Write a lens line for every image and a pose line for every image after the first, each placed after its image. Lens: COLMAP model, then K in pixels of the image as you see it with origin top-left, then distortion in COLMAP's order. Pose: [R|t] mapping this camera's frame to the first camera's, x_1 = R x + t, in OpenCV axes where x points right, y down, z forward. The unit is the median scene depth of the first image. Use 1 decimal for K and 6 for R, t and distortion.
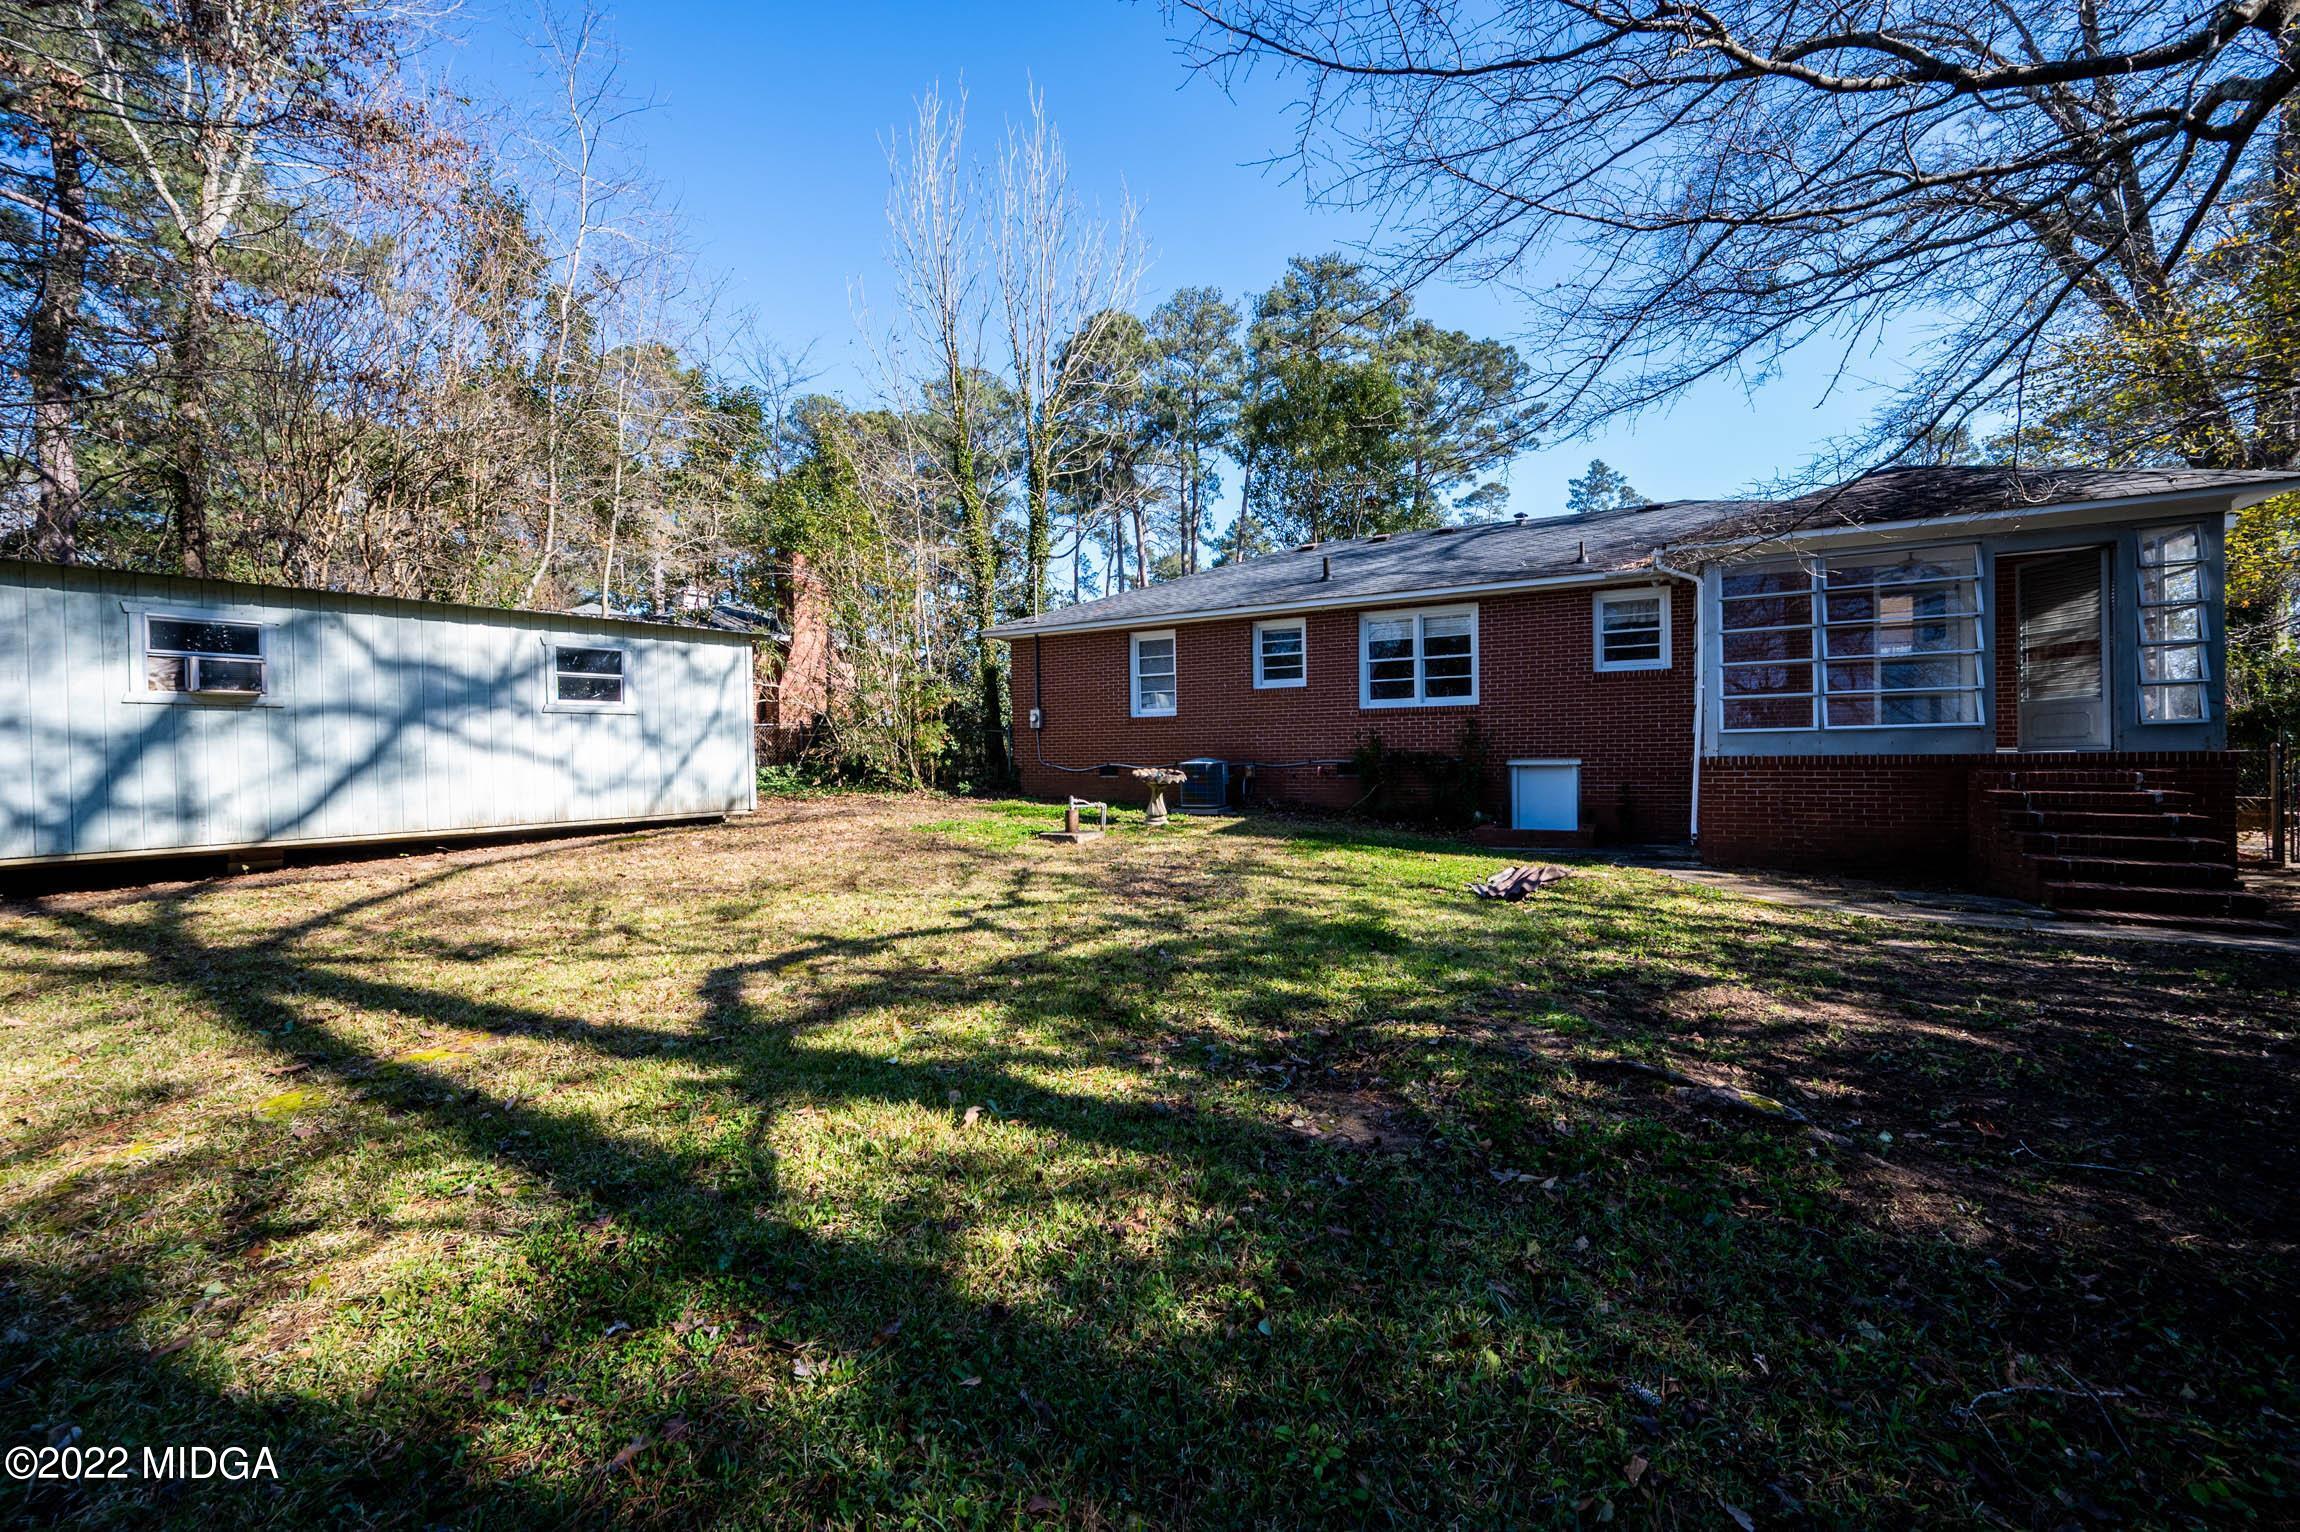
lens RADIAL K [[911.5, 0, 1162.0], [0, 911.5, 759.3], [0, 0, 1]] dist [-0.000027, 0.000391]
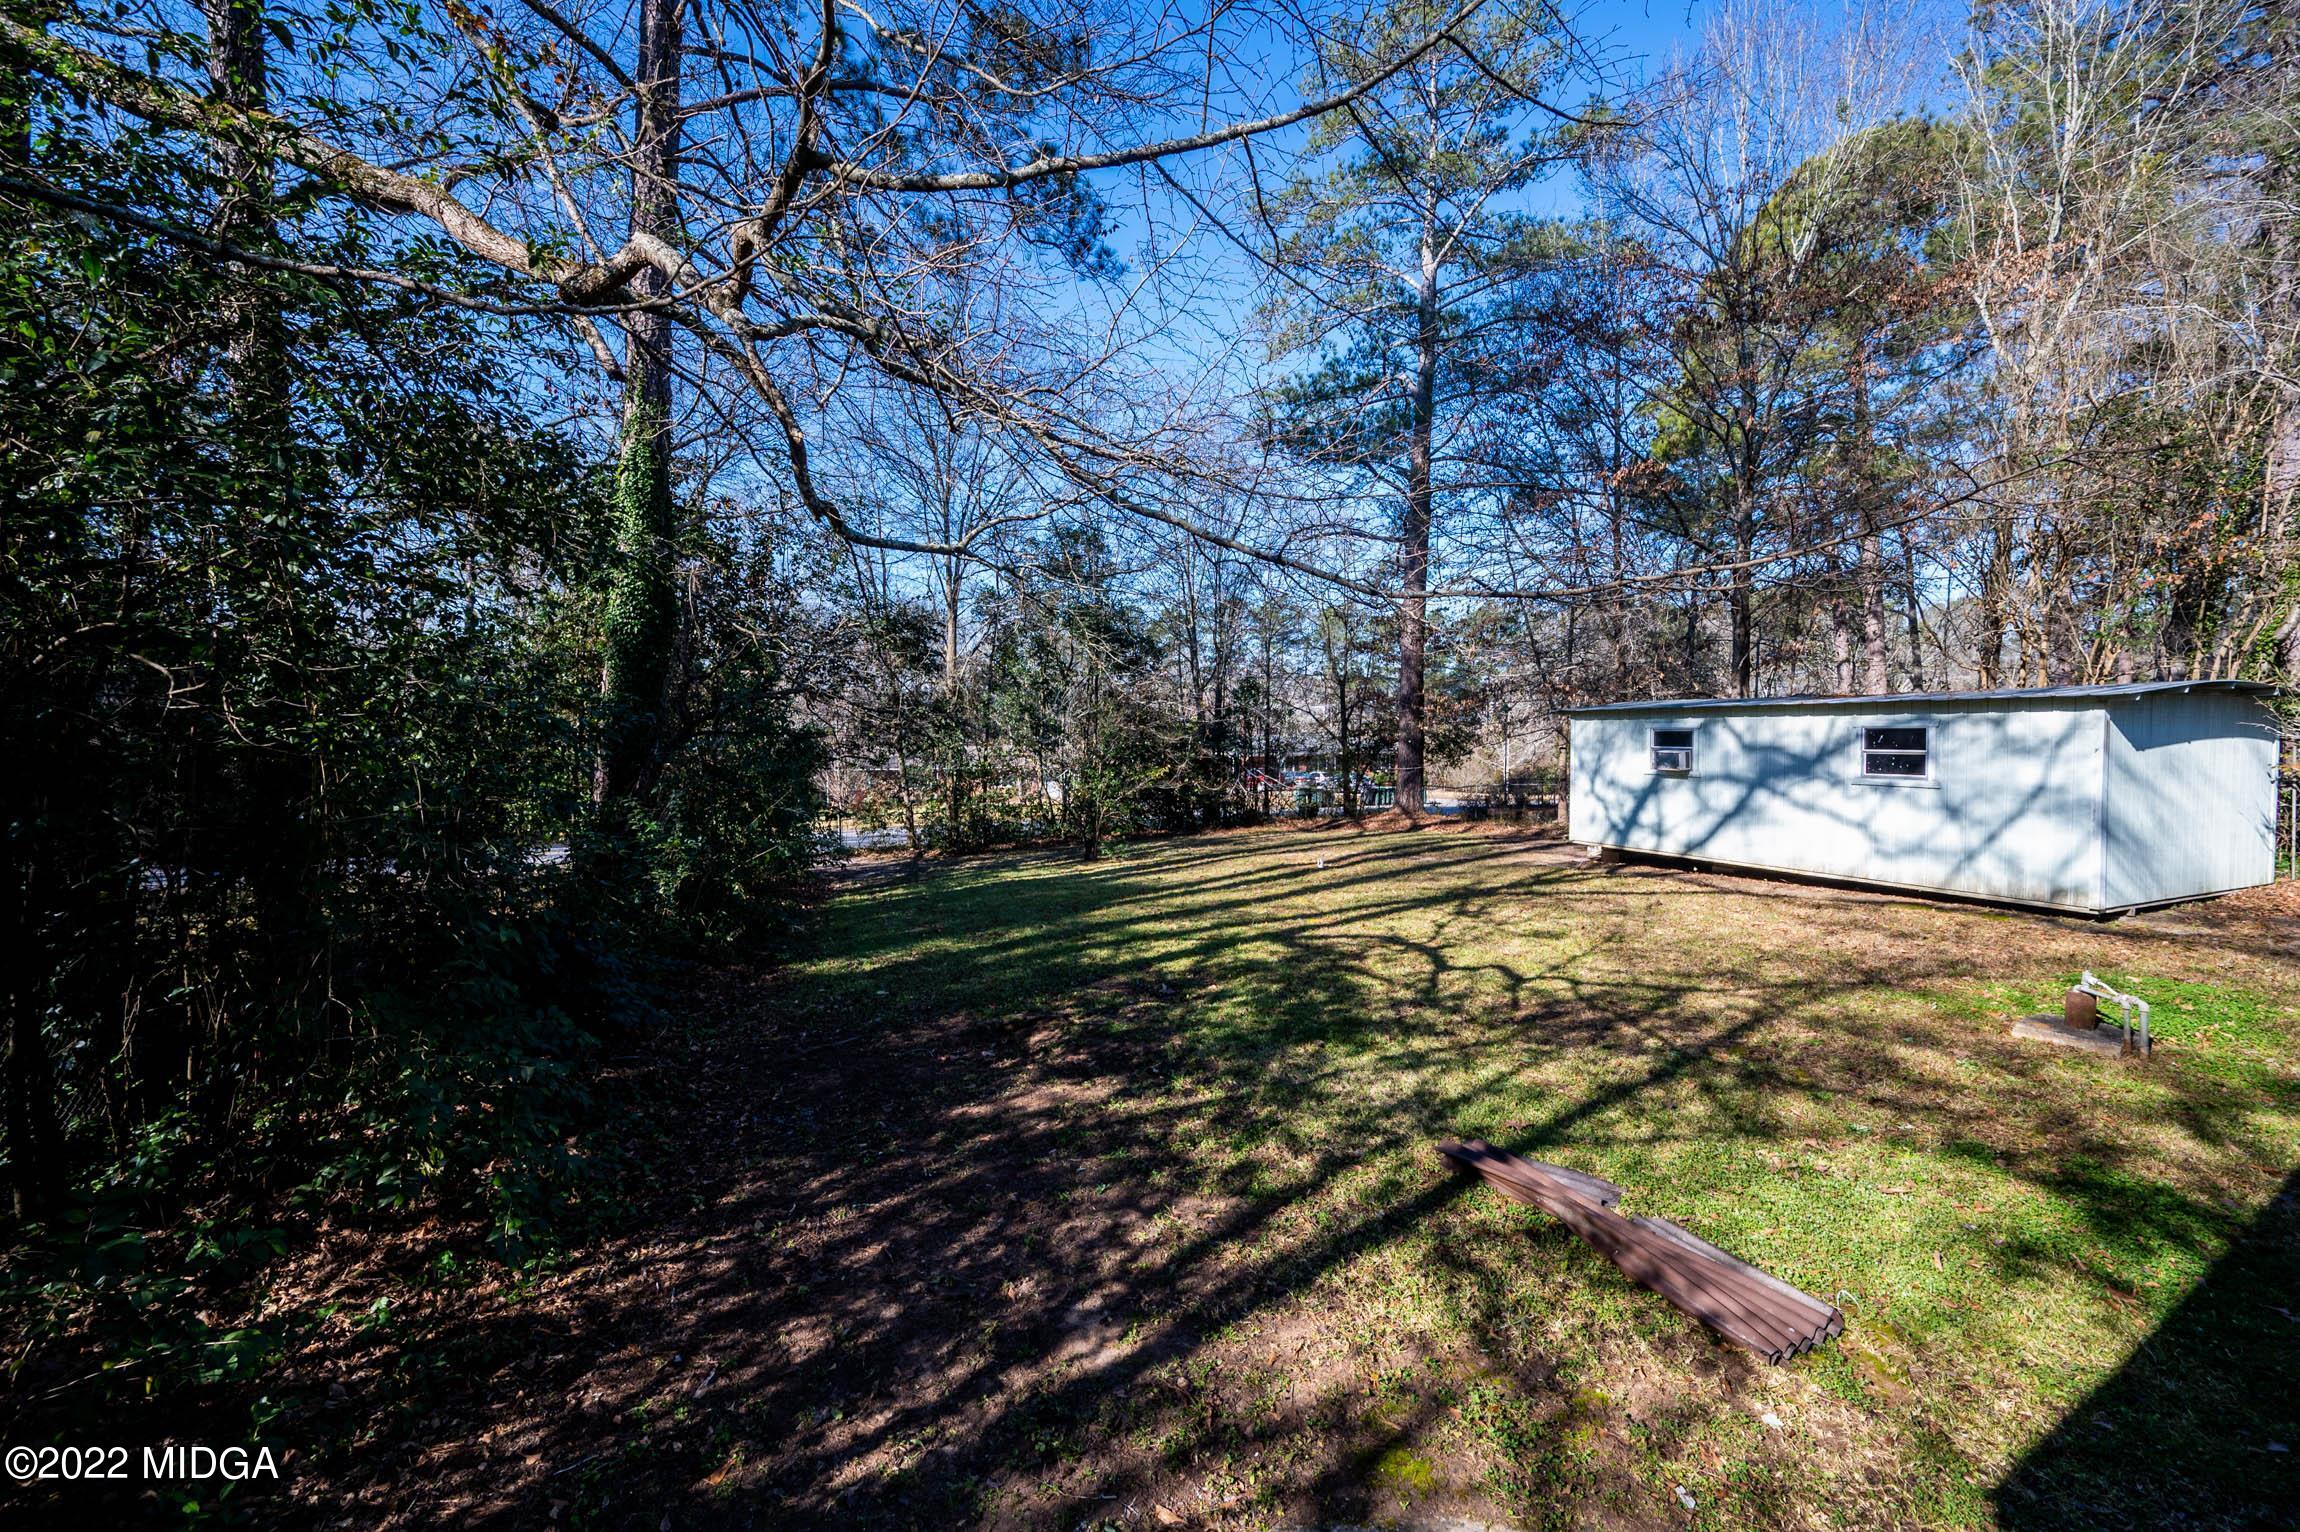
lens RADIAL K [[910.8, 0, 1145.9], [0, 910.8, 763.7], [0, 0, 1]] dist [0.003501, 0.000231]
pose [[-0.533763, 0.050940, -0.844099, 0.664107], [0.007385, 0.998427, 0.055584, -0.120375], [0.845602, 0.023435, -0.533299, 0.690271]]
